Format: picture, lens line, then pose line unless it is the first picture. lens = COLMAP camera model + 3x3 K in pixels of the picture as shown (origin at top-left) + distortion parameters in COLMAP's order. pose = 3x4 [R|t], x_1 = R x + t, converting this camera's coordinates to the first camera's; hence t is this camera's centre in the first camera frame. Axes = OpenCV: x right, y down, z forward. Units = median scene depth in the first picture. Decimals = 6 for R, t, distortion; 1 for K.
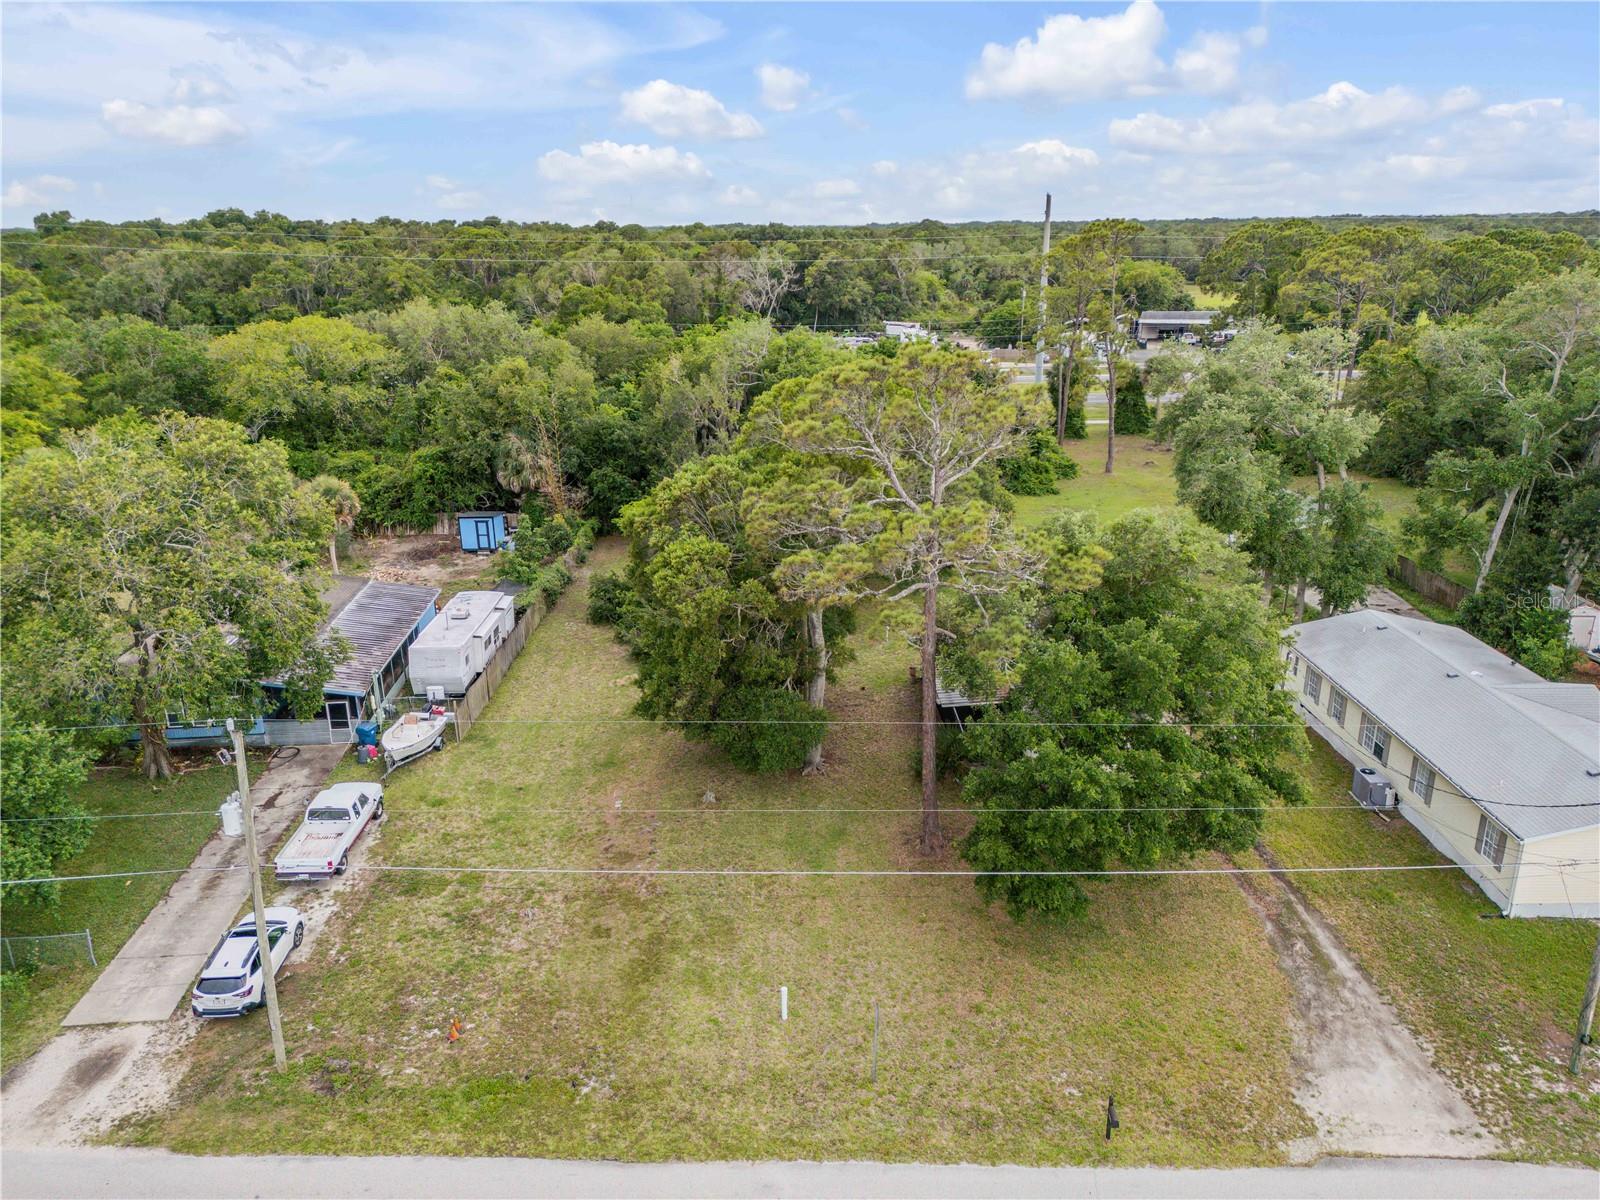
lens RADIAL K [[1121.0, 0, 799.9], [0, 1121.0, 604.2], [0, 0, 1]] dist [0.073135, -0.066439]
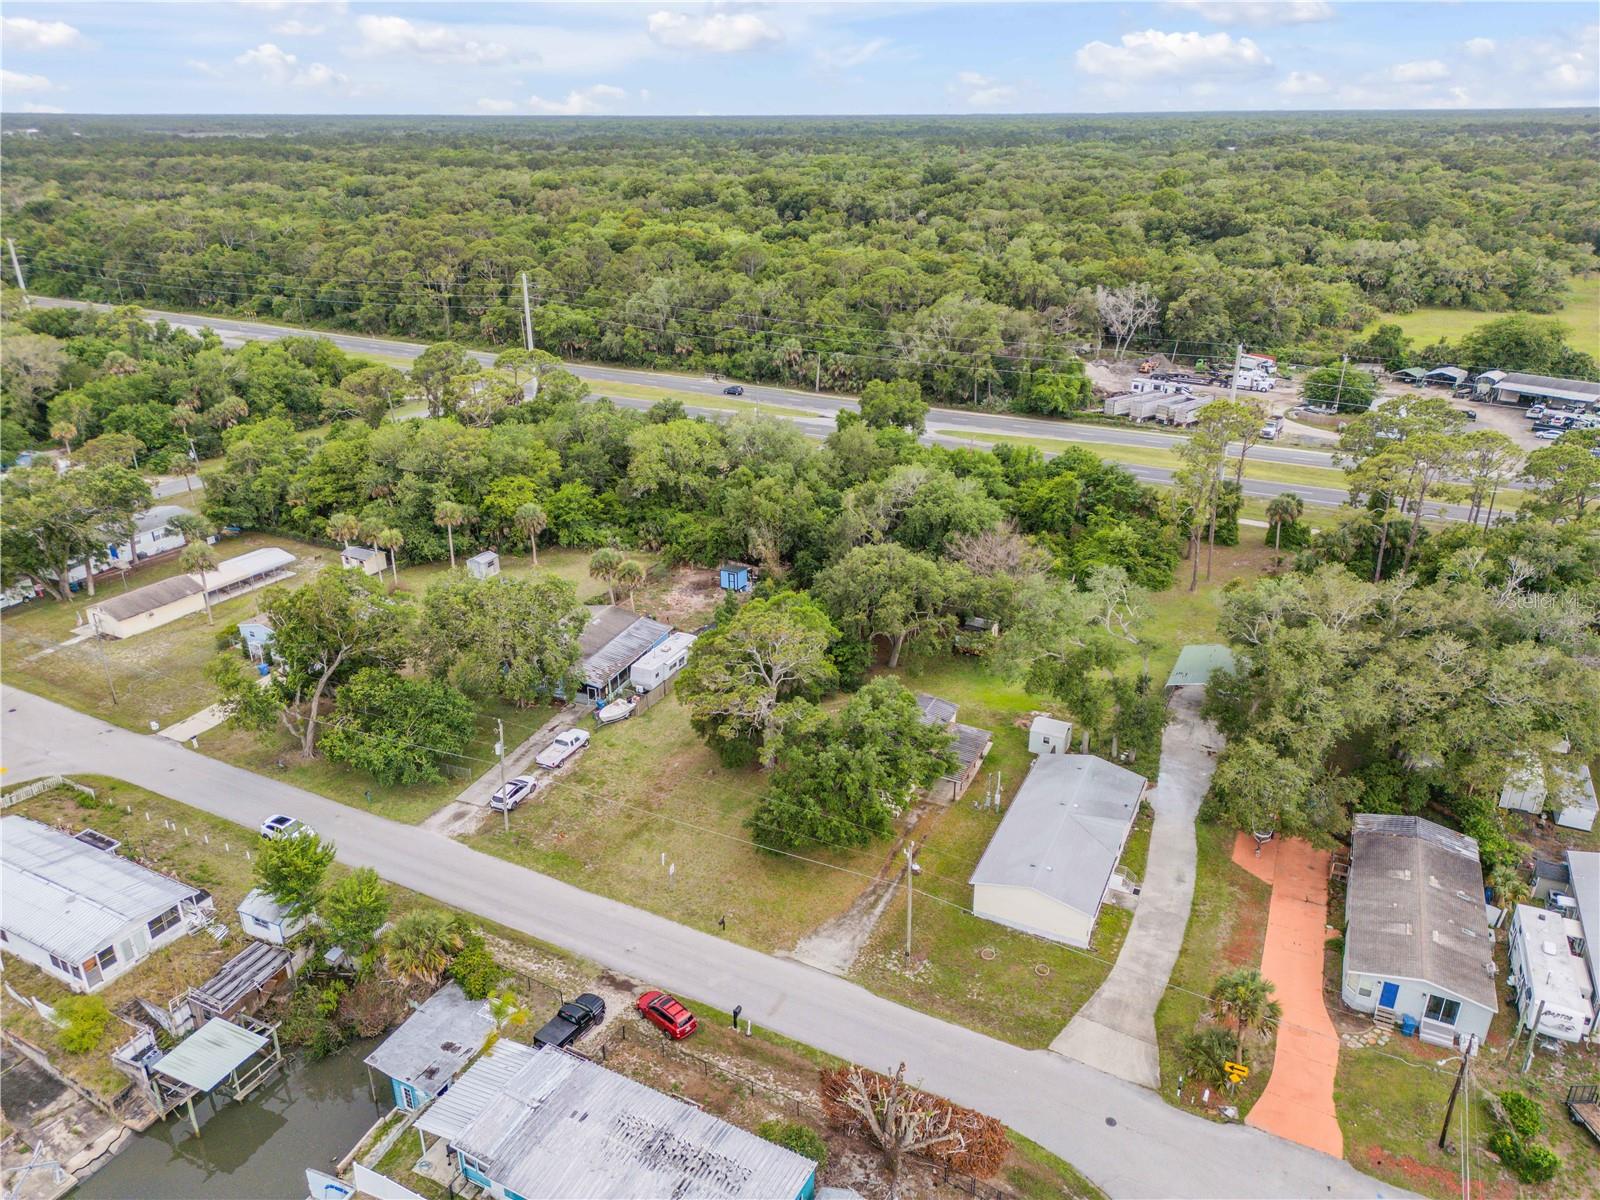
lens RADIAL K [[1117.2, 0, 798.9], [0, 1117.2, 602.9], [0, 0, 1]] dist [0.096620, -0.103285]
pose [[0.897832, 0.181905, -0.401009, 1.078502], [-0.144967, 0.982023, 0.120892, -0.536630], [0.415791, -0.050408, 0.908062, -1.099630]]
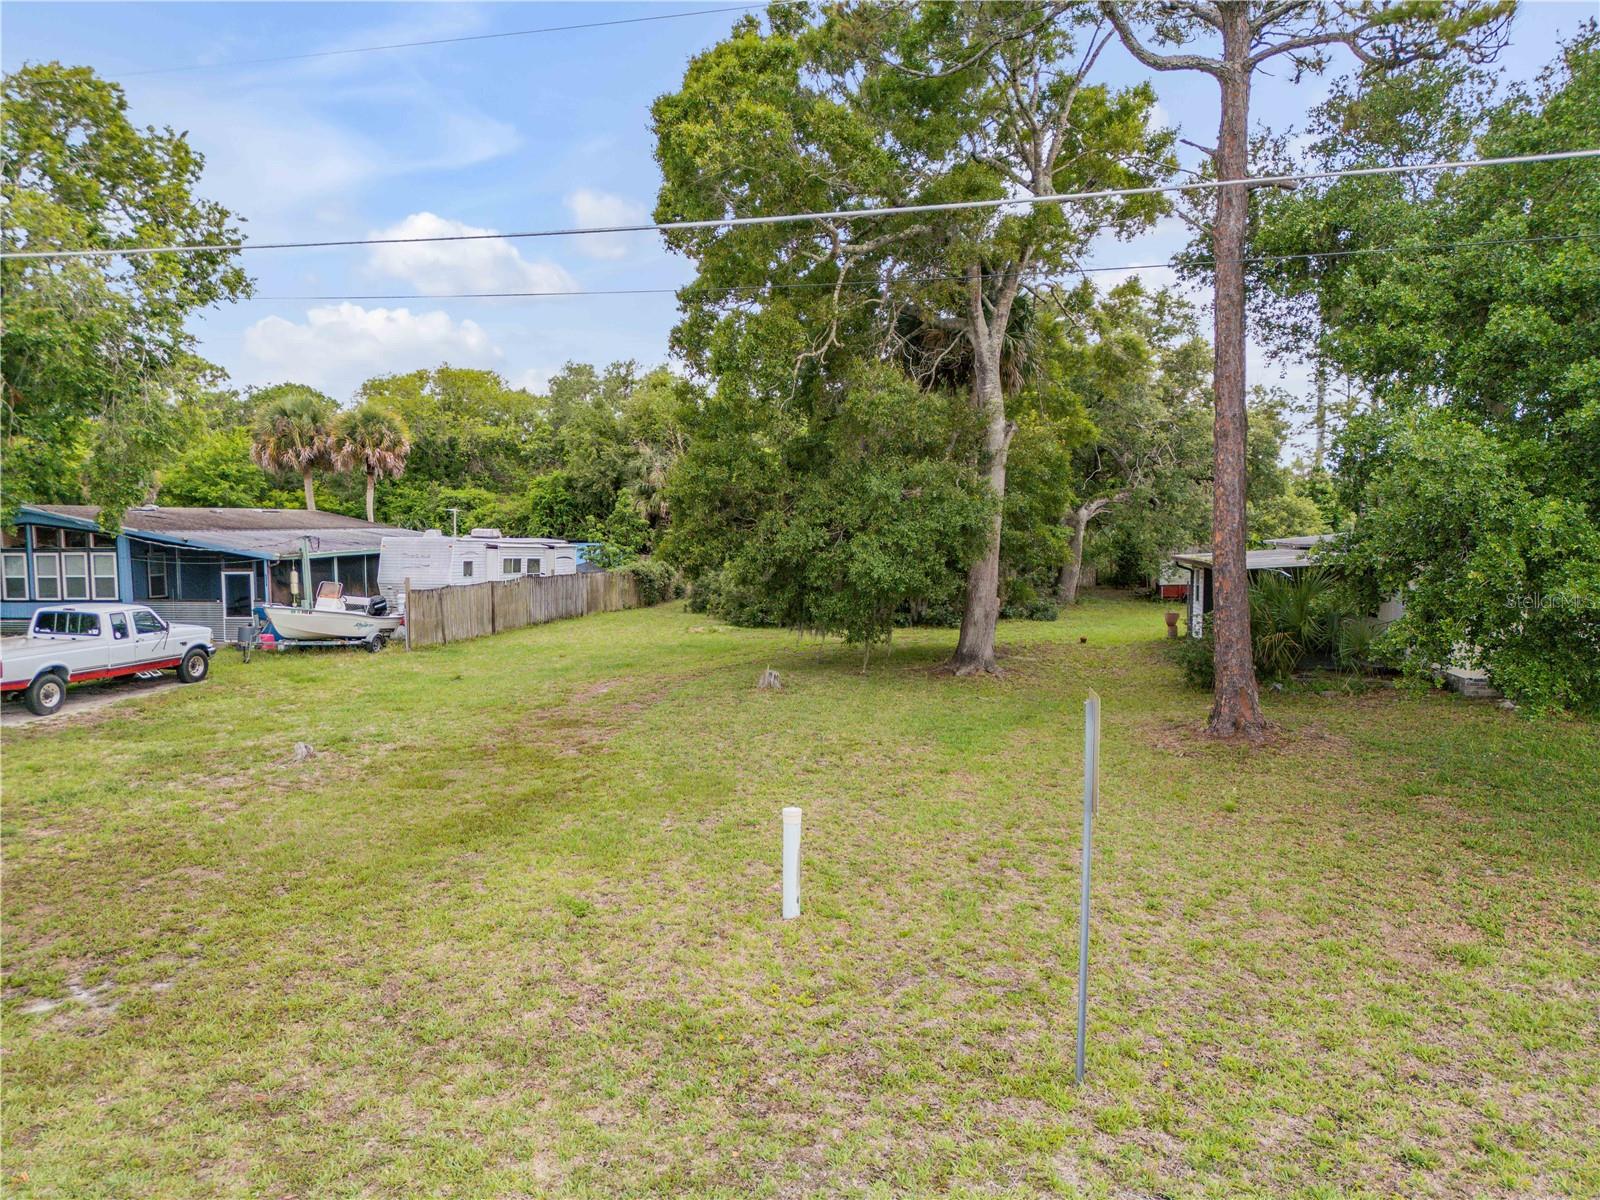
lens RADIAL K [[1119.2, 0, 799.4], [0, 1119.2, 604.0], [0, 0, 1]] dist [0.081475, -0.079787]
pose [[0.979255, 0.017867, -0.201844, 0.044030], [-0.066886, 0.968776, -0.238745, 0.312459], [0.191276, 0.247293, 0.949873, 0.598344]]
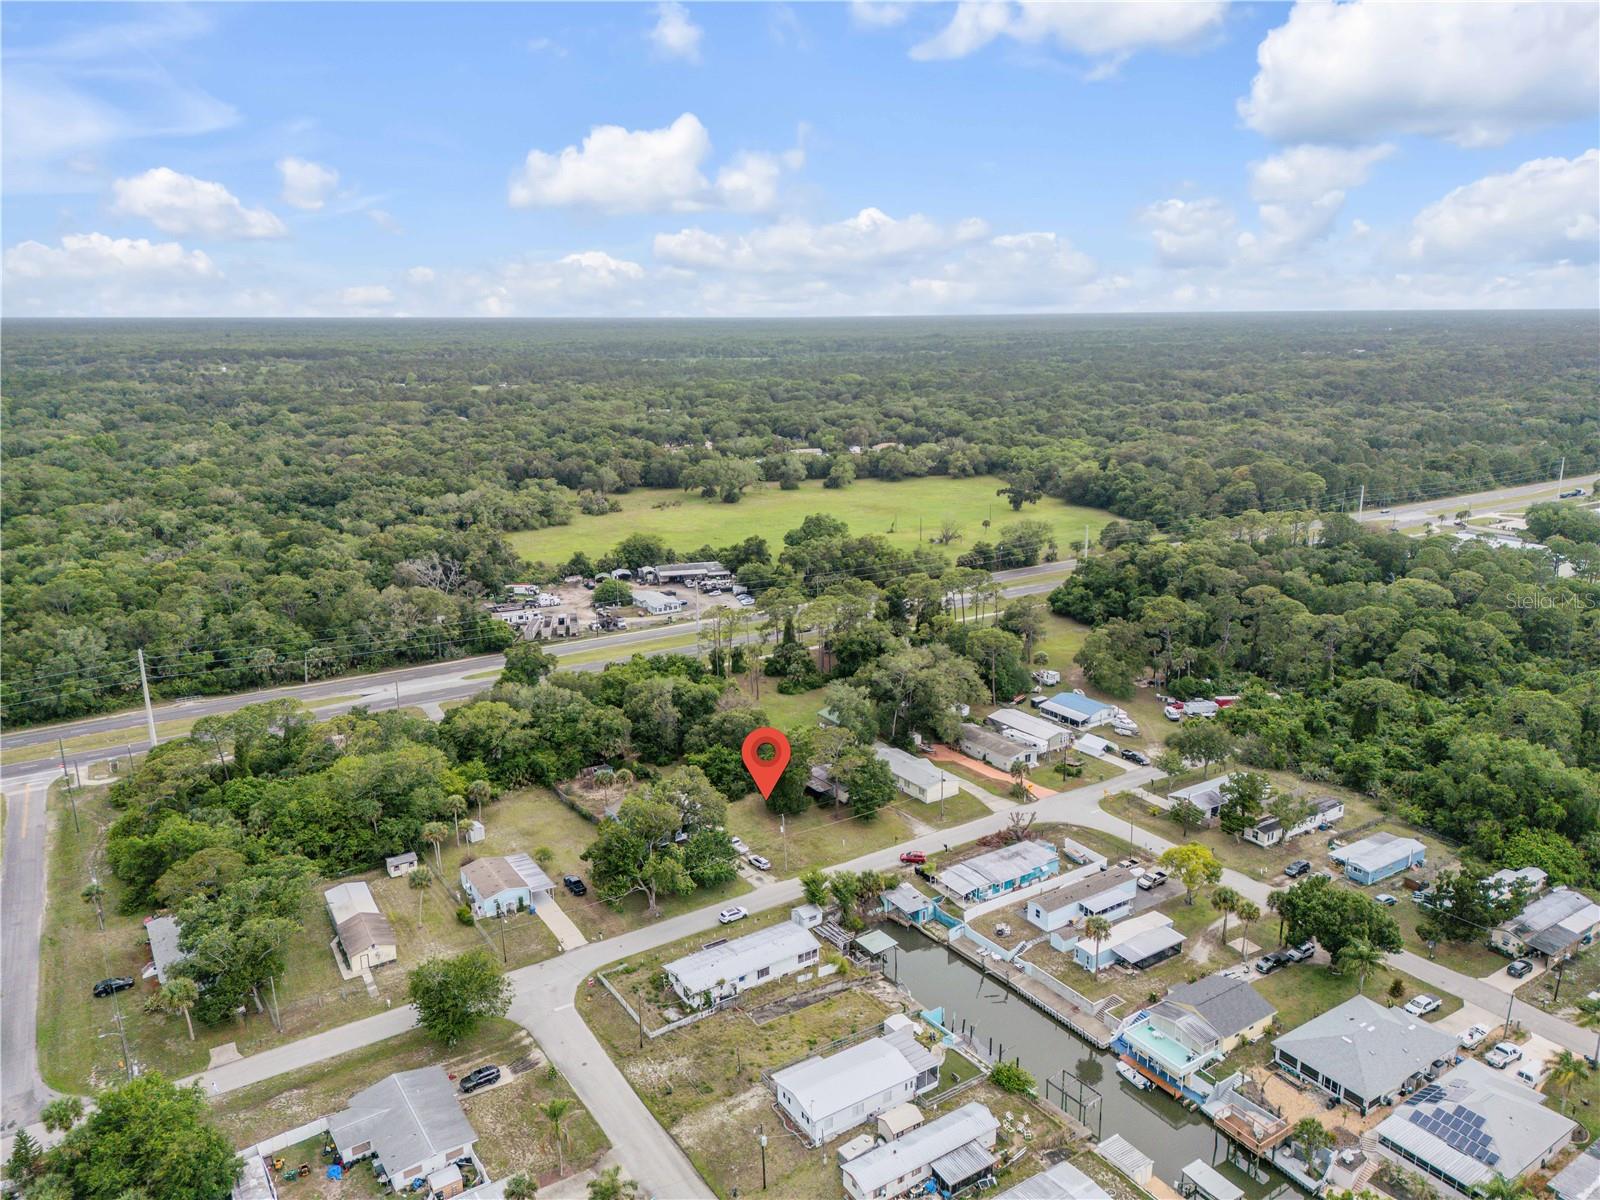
lens RADIAL K [[1113.5, 0, 801.5], [0, 1113.5, 601.3], [0, 0, 1]] dist [0.154234, -0.222555]
pose [[0.823551, -0.133790, 0.551239, -2.964259], [0.174537, 0.984409, -0.021835, -0.741504], [-0.539723, 0.114193, 0.834061, -3.599212]]
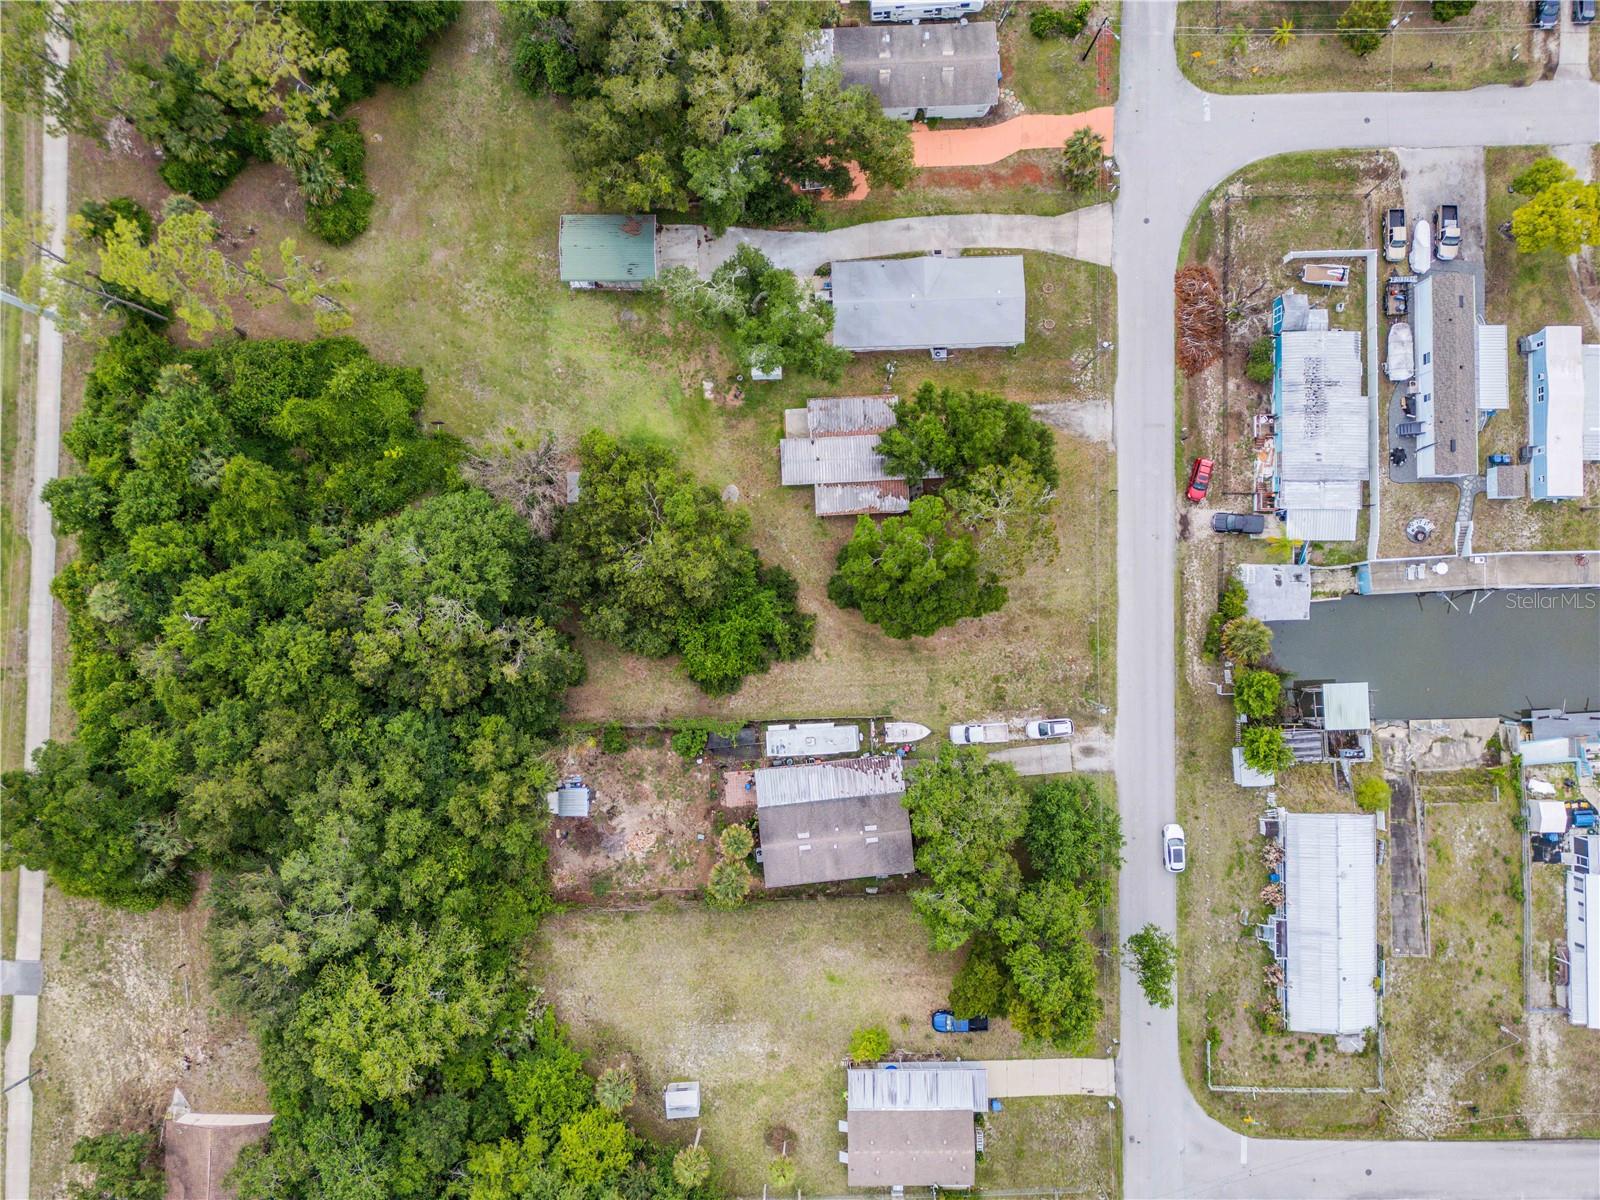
lens RADIAL K [[1119.2, 0, 799.4], [0, 1119.2, 604.0], [0, 0, 1]] dist [0.081475, -0.079787]
pose [[-0.024041, -0.999266, 0.029837, -0.180945], [0.318564, 0.020632, 0.947677, -2.882758], [-0.947596, 0.032288, 0.317834, 0.588149]]
